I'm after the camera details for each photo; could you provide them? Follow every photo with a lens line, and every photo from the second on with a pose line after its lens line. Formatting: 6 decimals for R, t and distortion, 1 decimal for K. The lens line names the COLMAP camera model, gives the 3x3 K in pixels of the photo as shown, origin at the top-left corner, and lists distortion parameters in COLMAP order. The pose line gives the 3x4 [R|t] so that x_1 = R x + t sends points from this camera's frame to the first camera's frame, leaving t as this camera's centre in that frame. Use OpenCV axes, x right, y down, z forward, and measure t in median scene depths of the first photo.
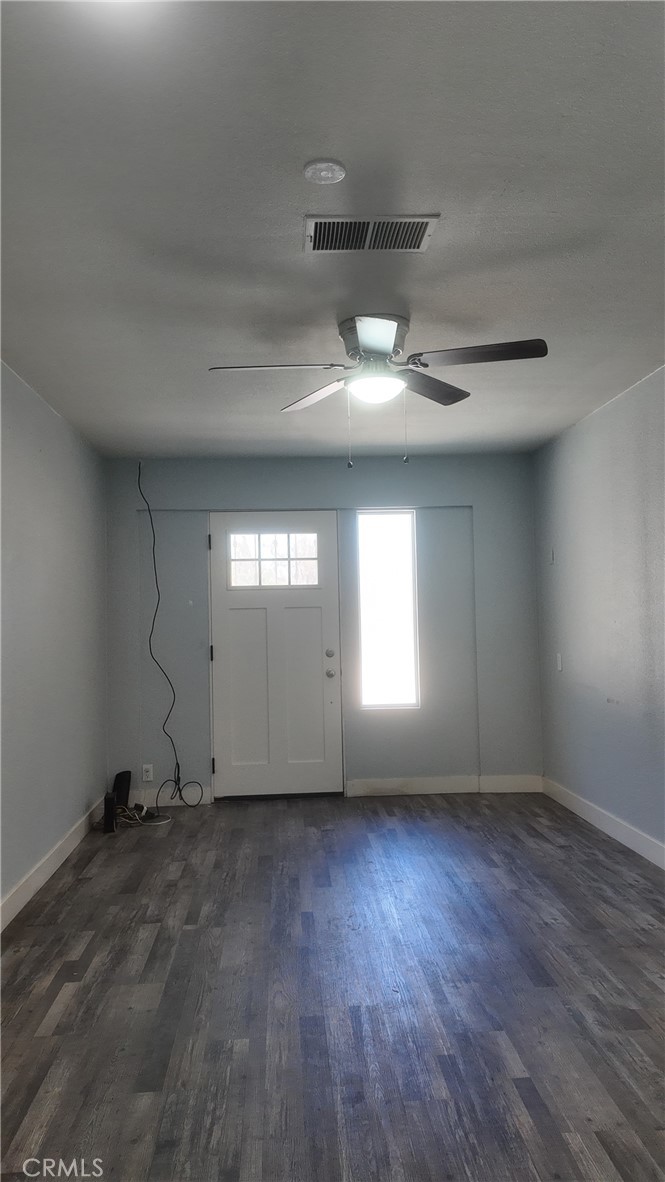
lens RADIAL K [[840.9, 0, 332.5], [0, 840.9, 591.0], [0, 0, 1]] dist [0.043196, -0.089946]
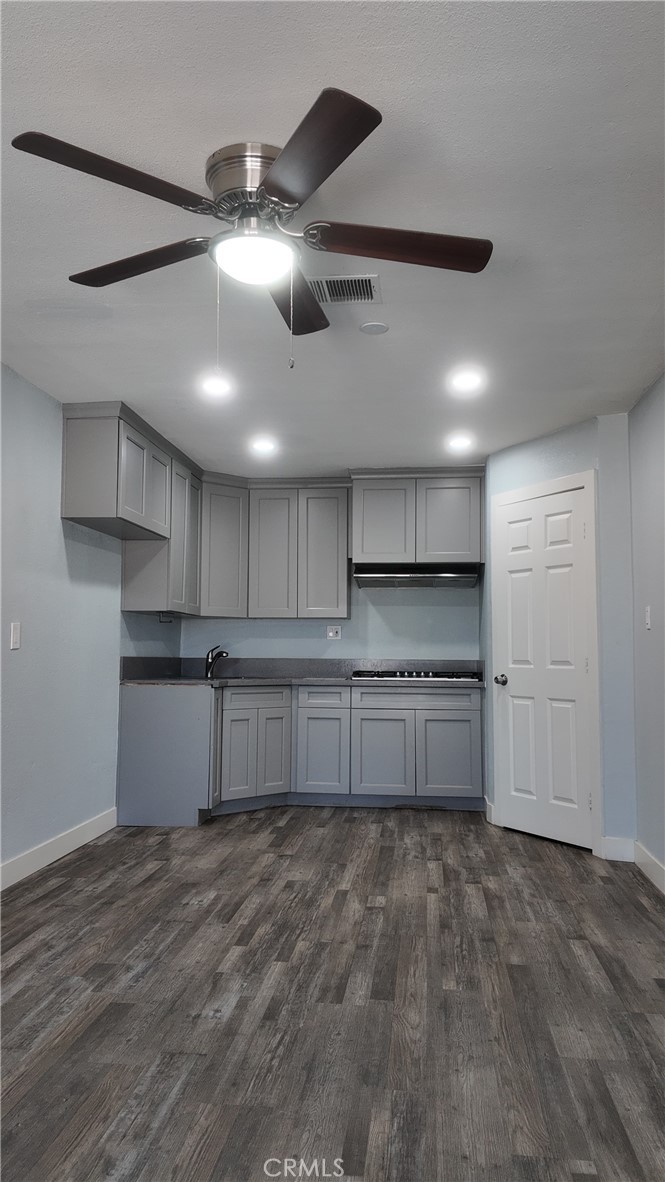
lens RADIAL K [[836.7, 0, 332.5], [0, 836.7, 591.0], [0, 0, 1]] dist [0.082647, -0.197521]
pose [[-0.985039, 0.030920, 0.169532, -0.140538], [0.011714, 0.993510, -0.113138, 0.126654], [-0.171930, -0.109460, -0.979009, 1.897724]]
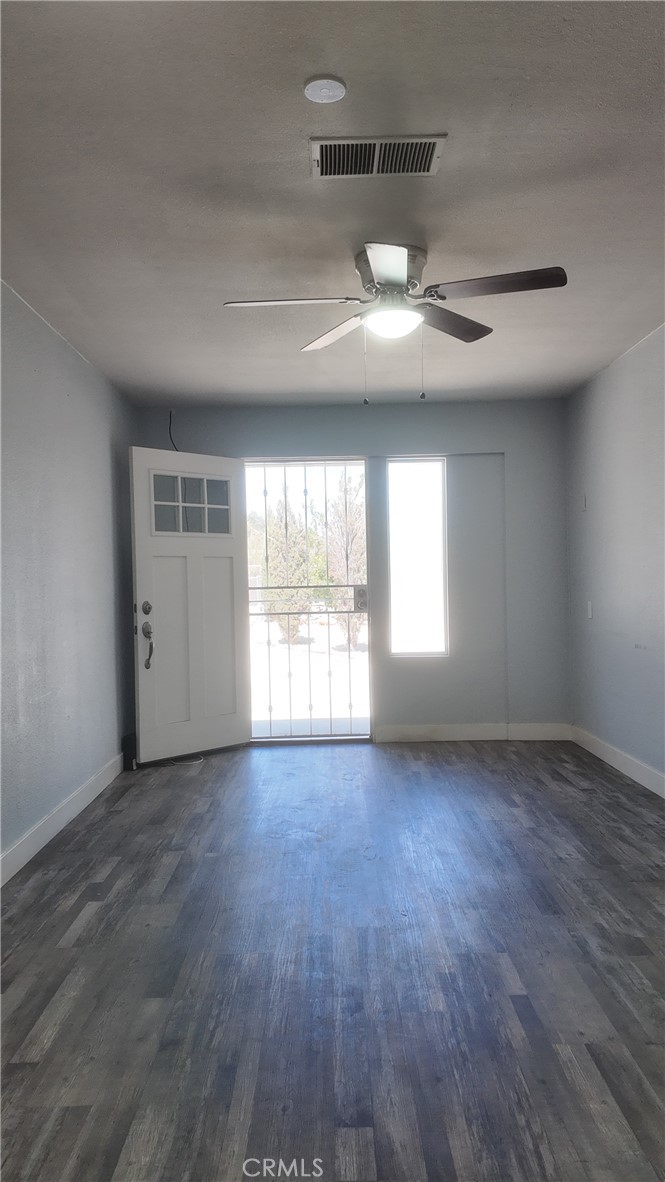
lens RADIAL K [[836.7, 0, 332.5], [0, 836.7, 591.0], [0, 0, 1]] dist [0.082647, -0.197521]
pose [[0.998486, 0.003347, -0.054912, 0.042300], [-0.000806, 0.998931, 0.046220, 0.033363], [0.055008, -0.046106, 0.997421, -0.005739]]
